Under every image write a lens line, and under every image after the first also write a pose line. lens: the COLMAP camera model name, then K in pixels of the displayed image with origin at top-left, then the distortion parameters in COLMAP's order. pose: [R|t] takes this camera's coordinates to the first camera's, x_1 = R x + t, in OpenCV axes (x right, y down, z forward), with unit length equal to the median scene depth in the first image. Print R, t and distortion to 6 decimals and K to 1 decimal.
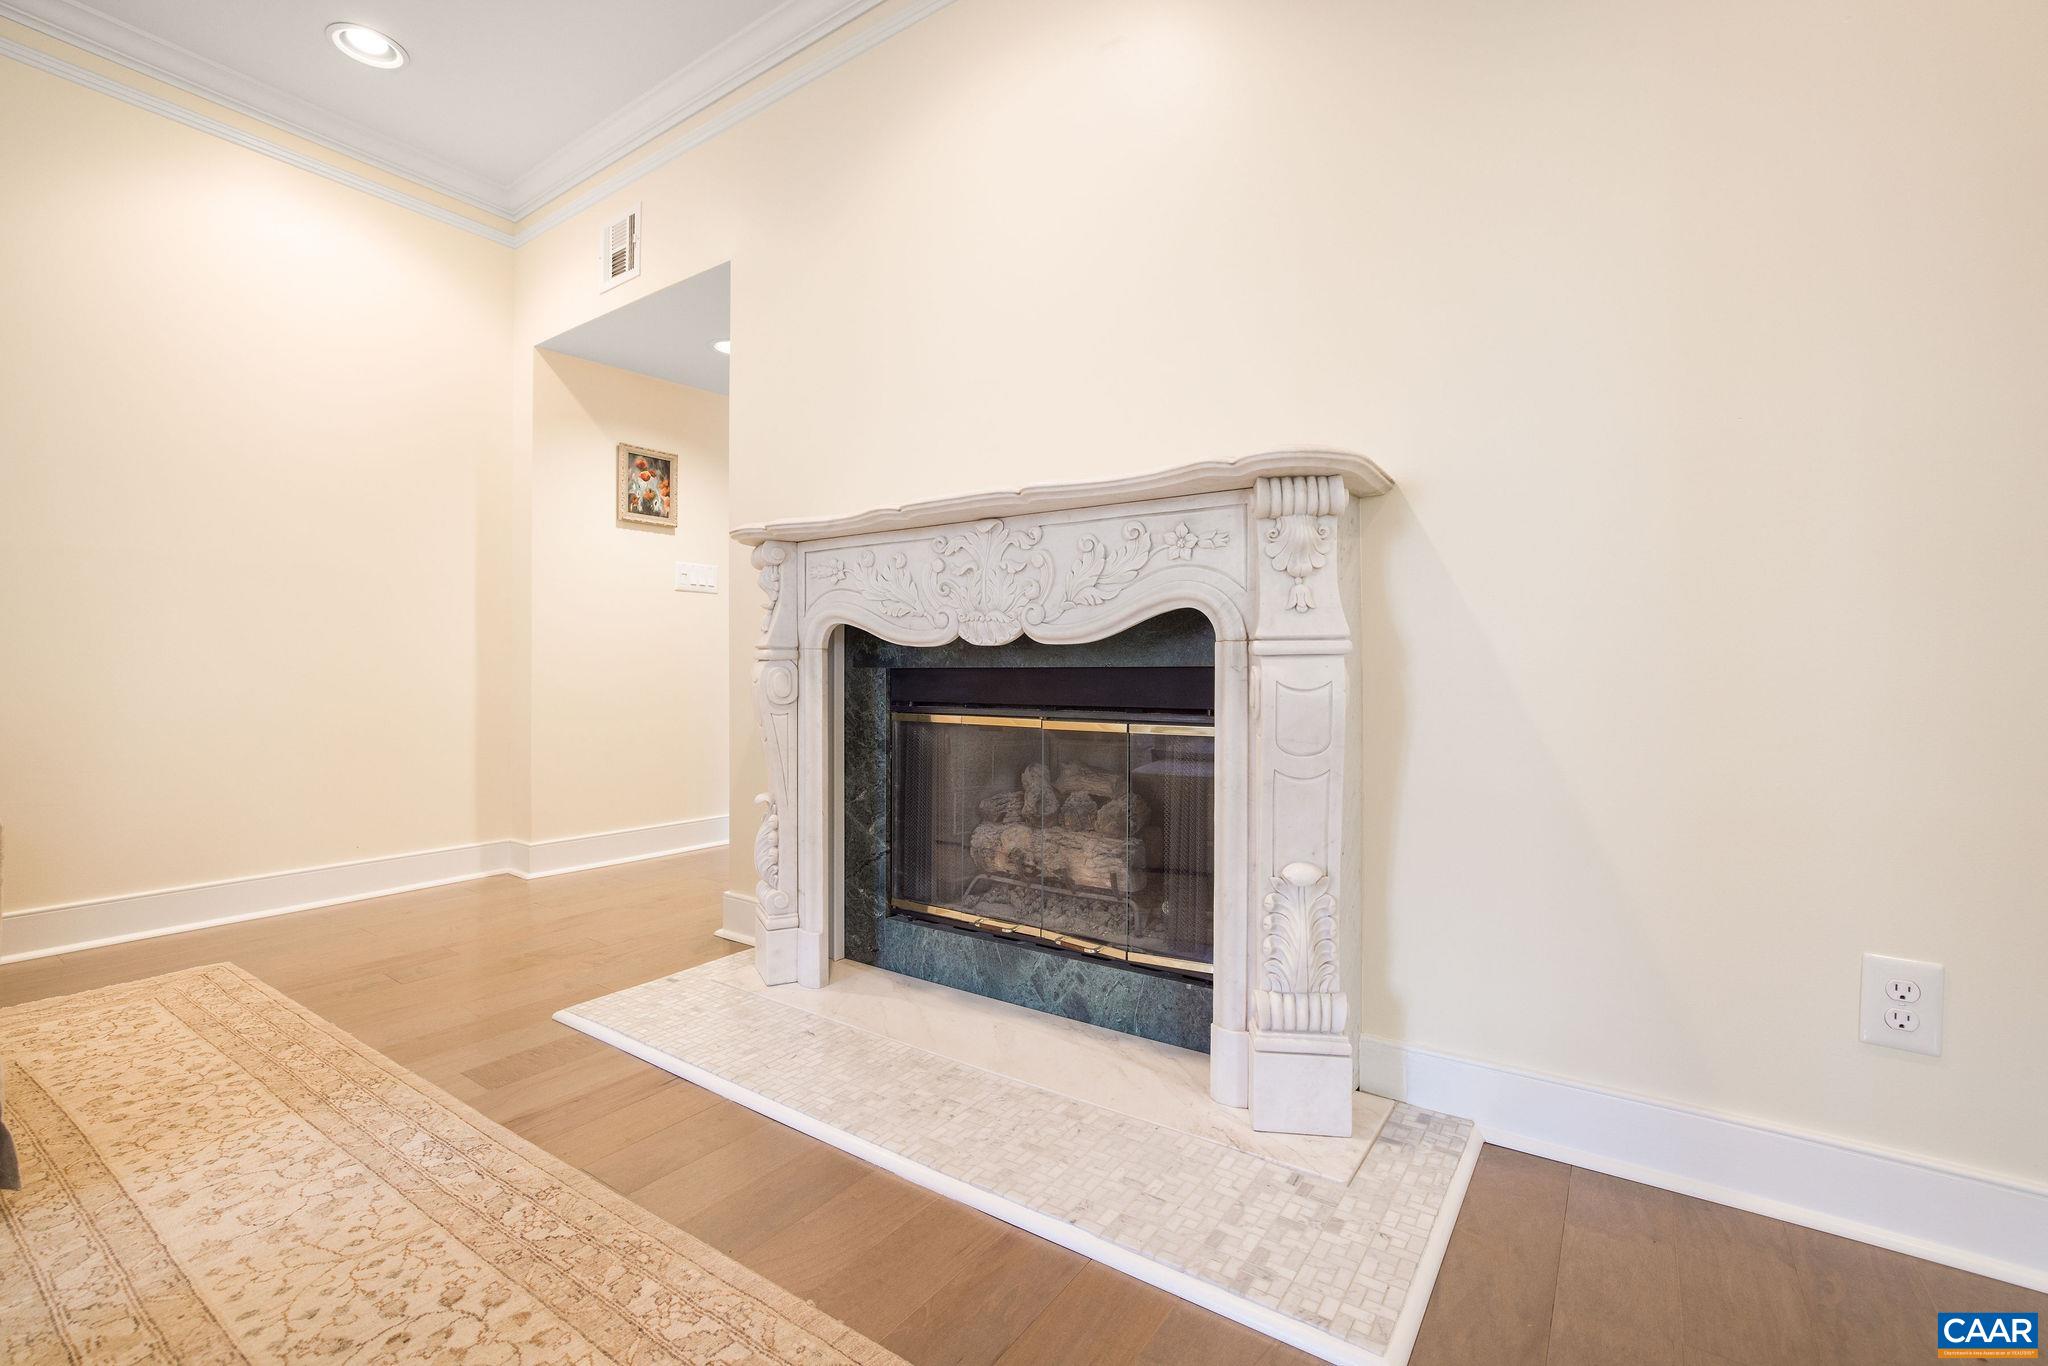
lens RADIAL K [[891.4, 0, 1040.9], [0, 891.4, 664.1], [0, 0, 1]] dist [-0.031305, 0.005695]
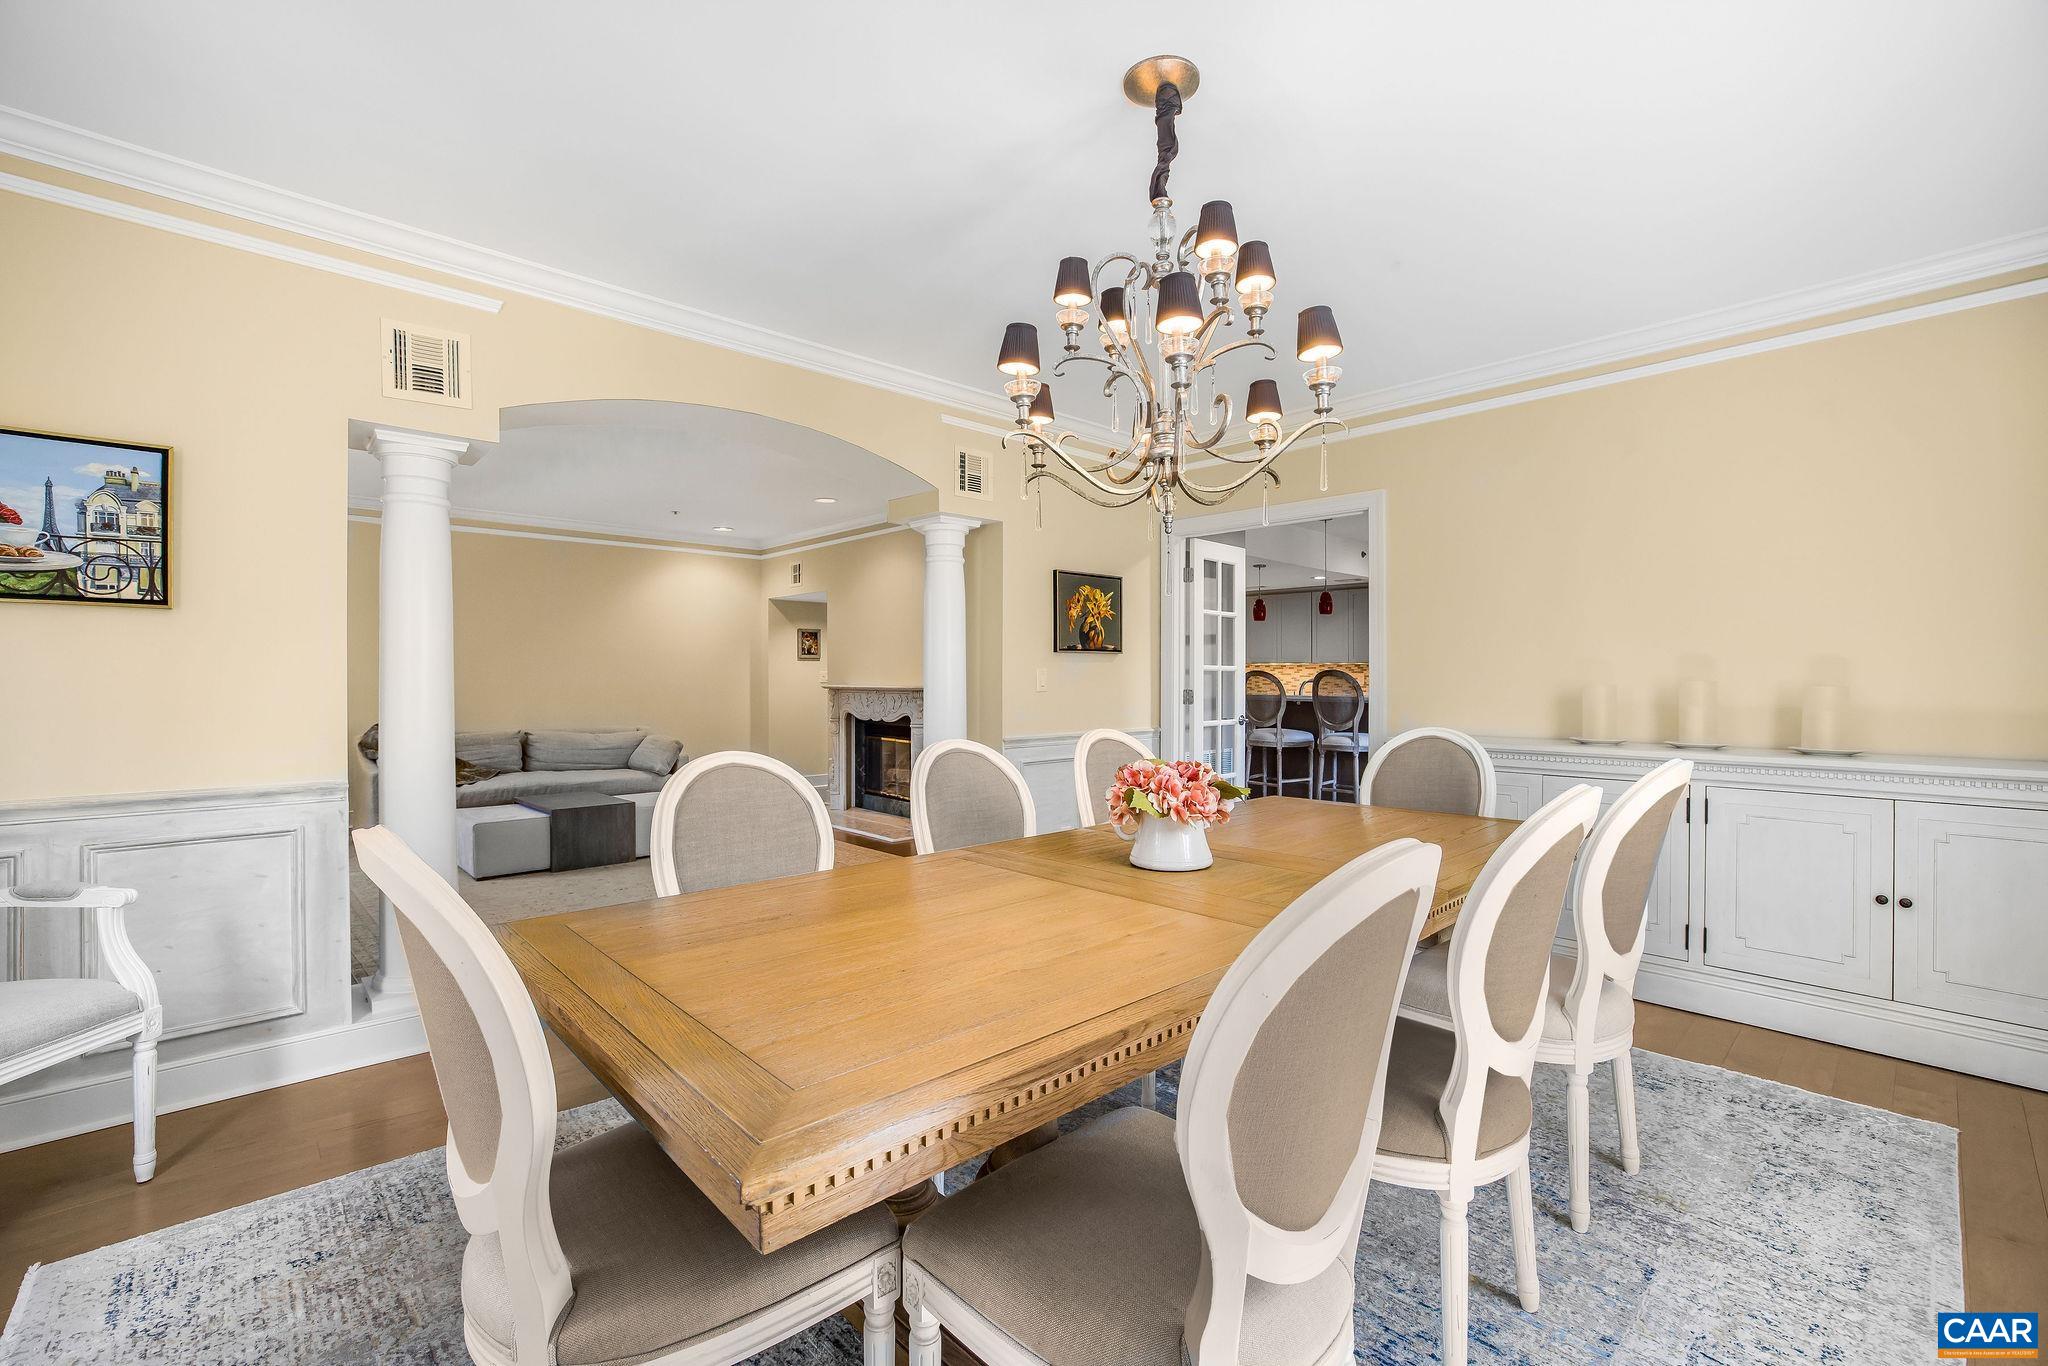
lens RADIAL K [[891.4, 0, 1016.8], [0, 891.4, 685.5], [0, 0, 1]] dist [-0.031305, 0.005695]
pose [[0.973177, 0.005174, -0.229998, 1.299658], [-0.000430, 0.999786, 0.020673, -0.232087], [0.230056, -0.020020, 0.972972, -2.428027]]
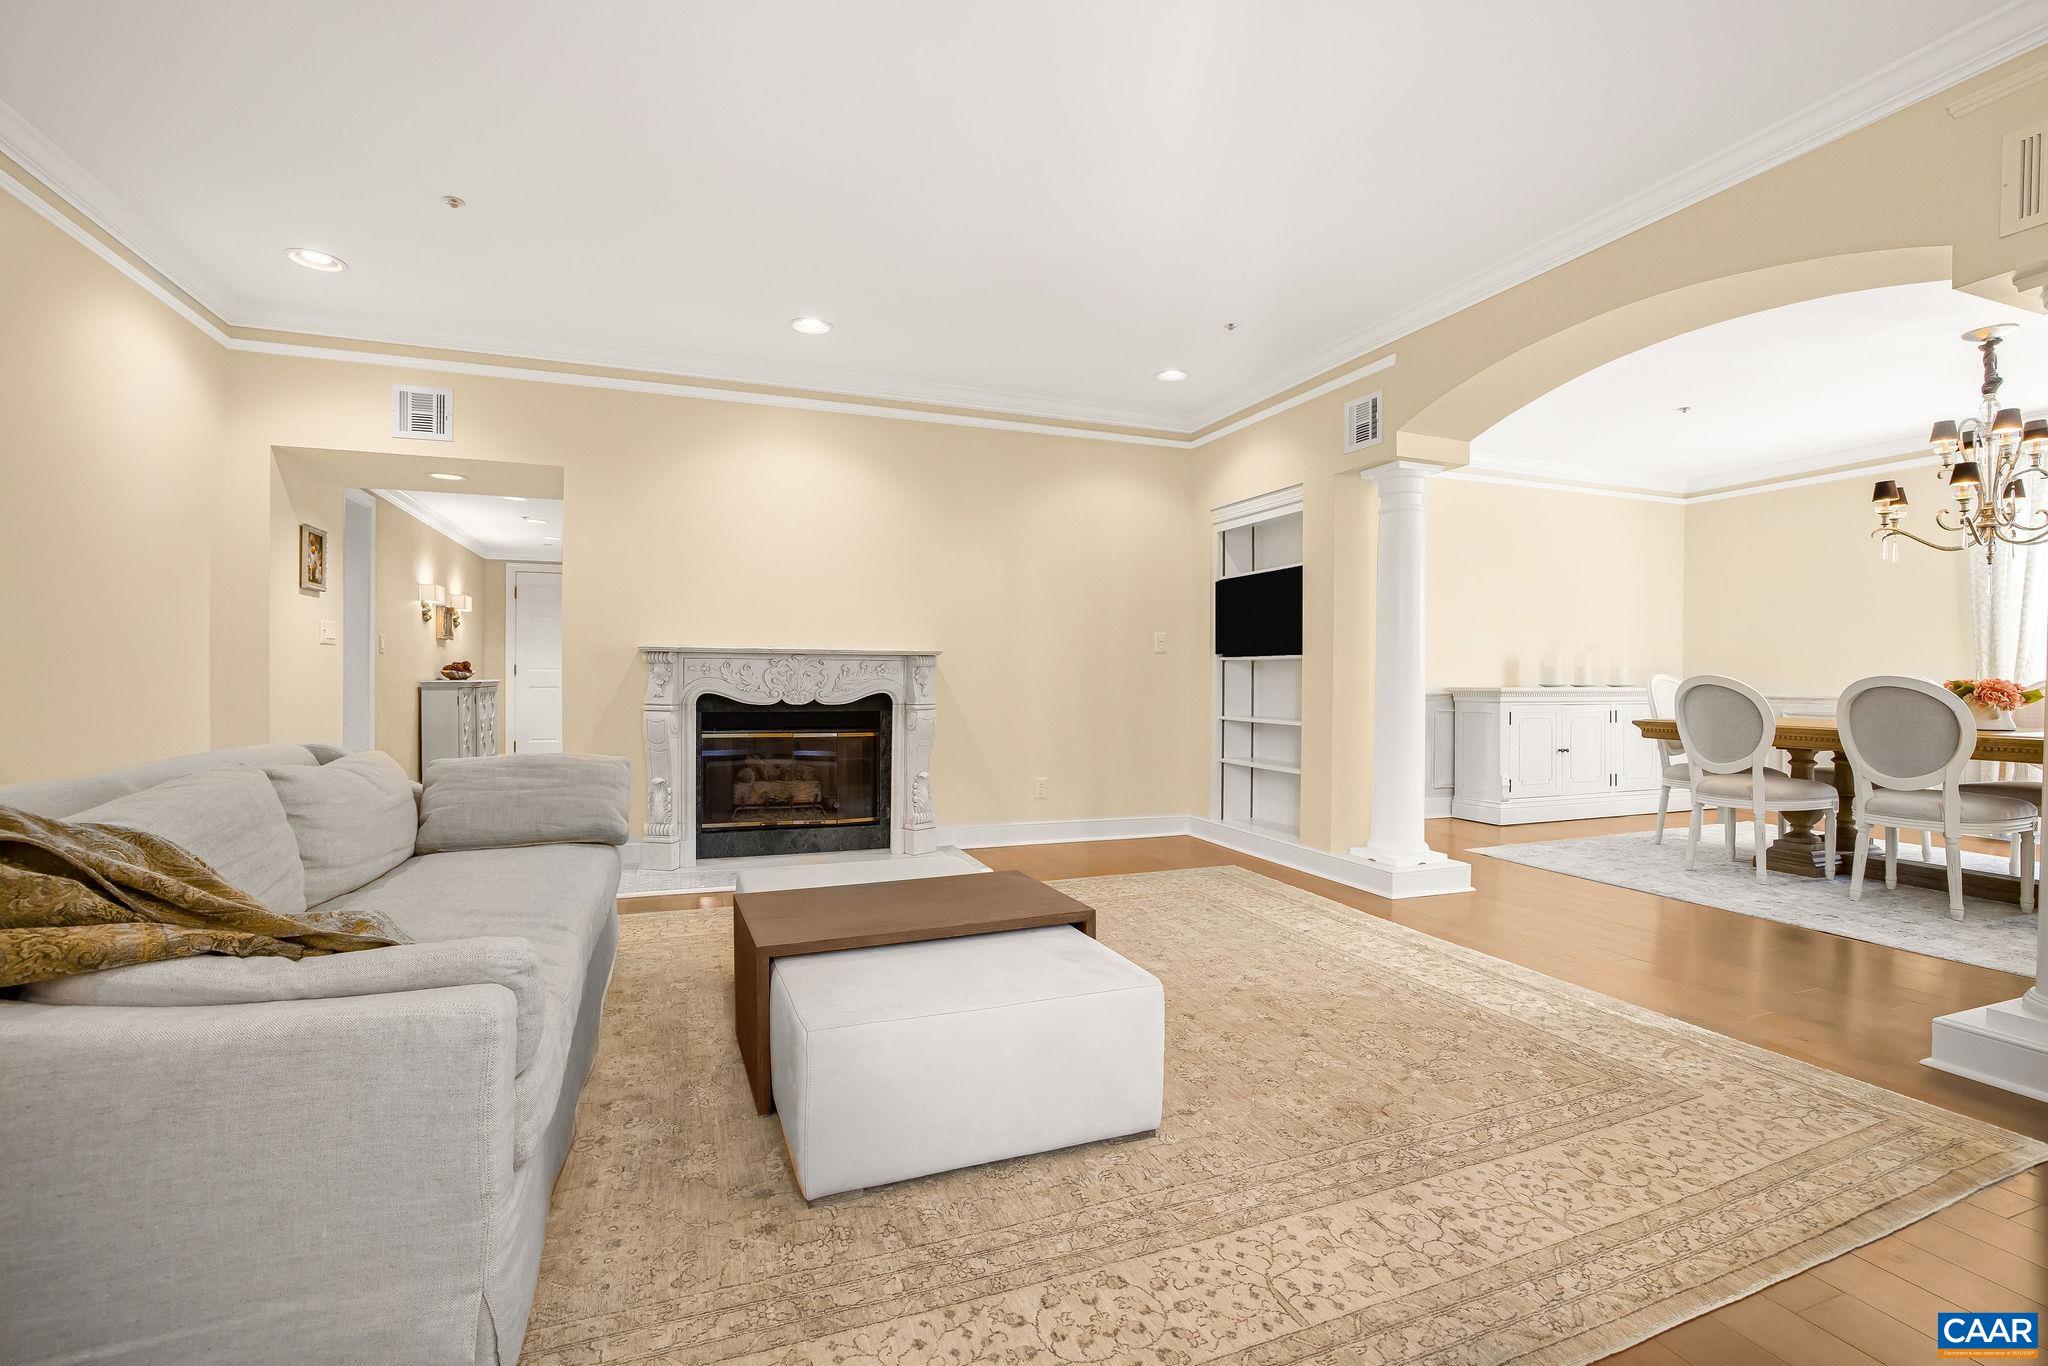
lens RADIAL K [[891.4, 0, 1025.5], [0, 891.4, 680.0], [0, 0, 1]] dist [-0.031305, 0.005695]
pose [[0.571811, -0.000293, 0.820386, -1.516920], [-0.014118, 0.999848, 0.010198, -0.108556], [-0.820264, -0.017413, 0.571720, -0.831516]]
